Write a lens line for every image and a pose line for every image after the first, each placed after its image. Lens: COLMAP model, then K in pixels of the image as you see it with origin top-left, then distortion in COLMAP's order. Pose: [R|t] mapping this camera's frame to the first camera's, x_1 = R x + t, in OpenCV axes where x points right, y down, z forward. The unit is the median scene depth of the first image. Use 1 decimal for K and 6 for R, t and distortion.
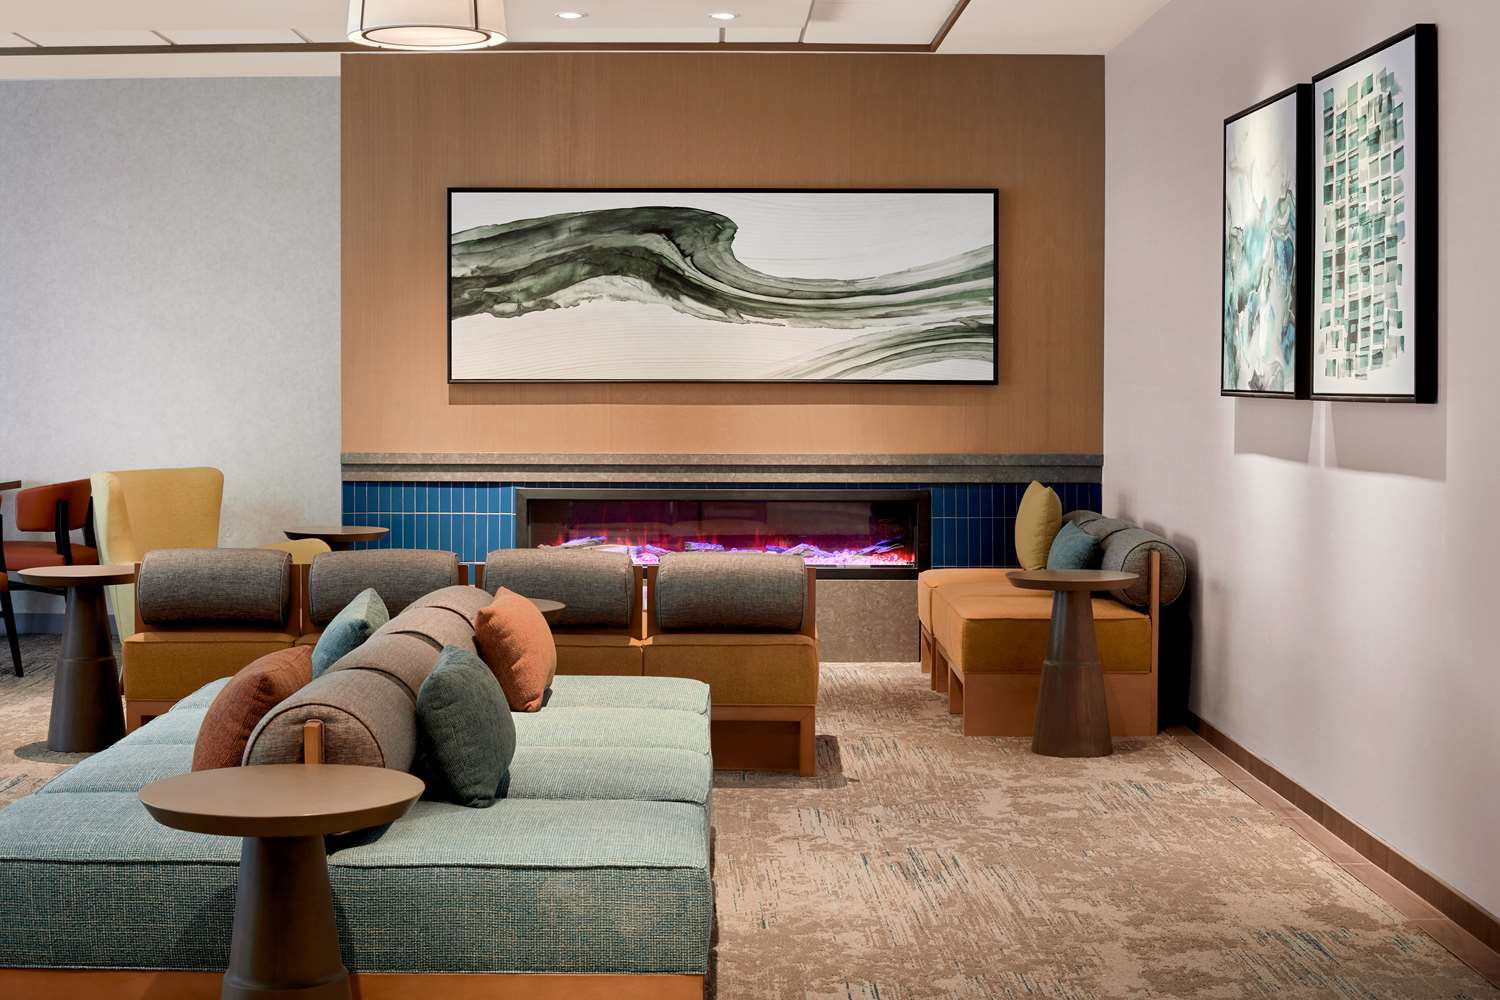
lens RADIAL K [[2144.1, 0, 750.0], [0, 2144.1, 500.0], [0, 0, 1]] dist [-0.094558, 0.007115]
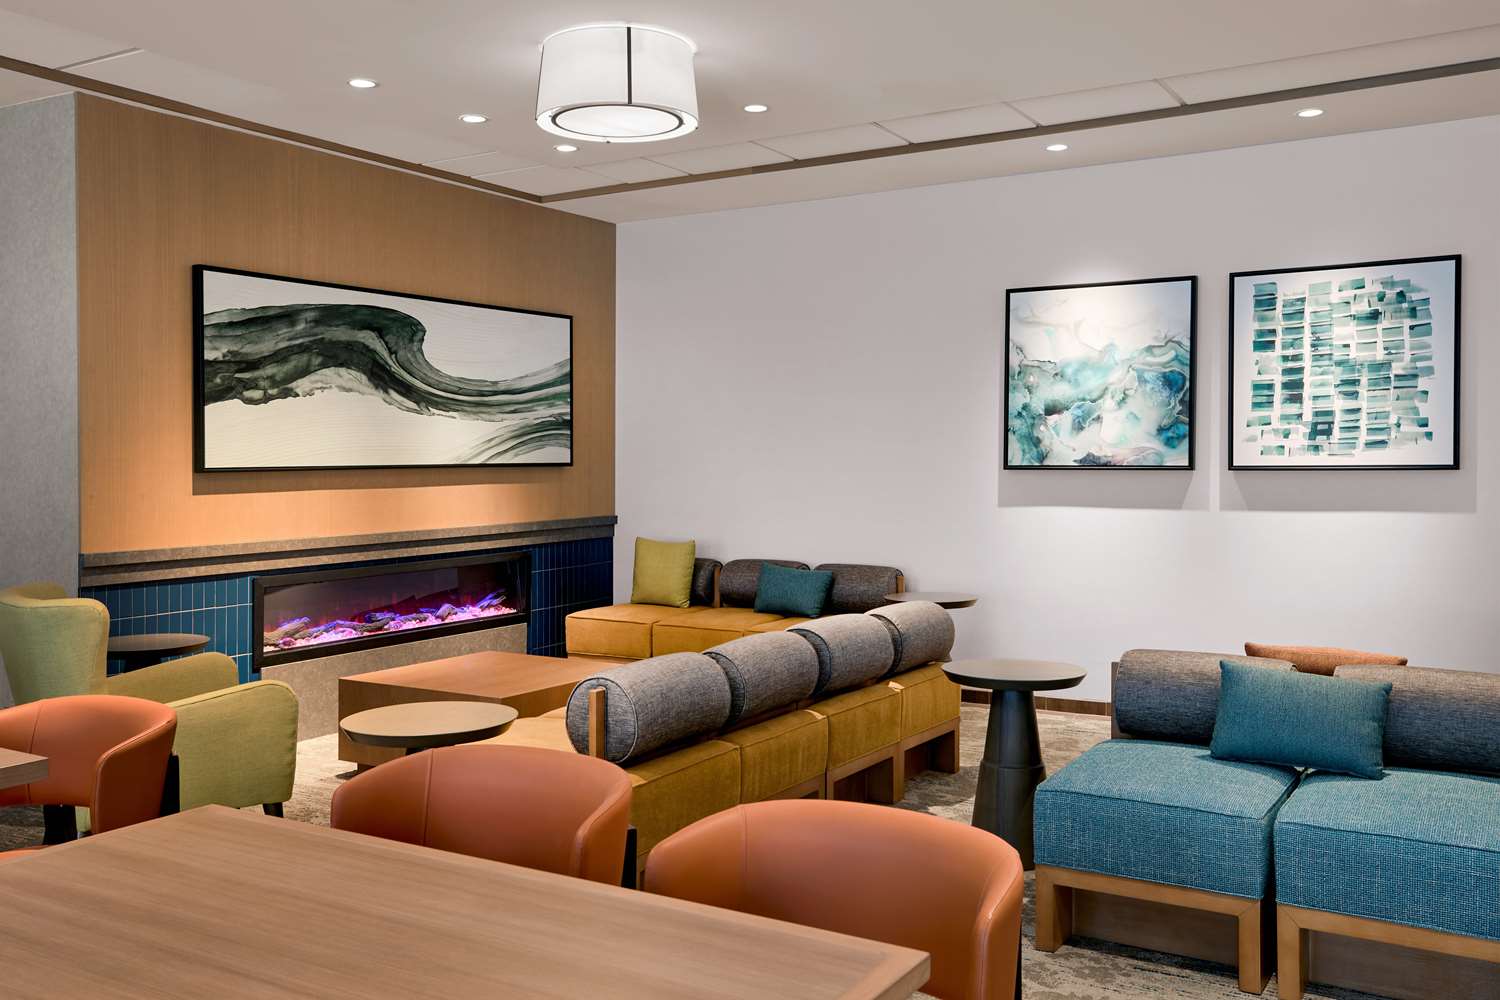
lens RADIAL K [[1265.3, 0, 750.0], [0, 1265.3, 500.0], [0, 0, 1]] dist [0.007102, 0.008844]
pose [[0.540455, -0.036551, 0.840579, -0.480769], [0.056357, 0.998385, 0.007178, -0.032938], [-0.839483, 0.043493, 0.541642, 0.496521]]
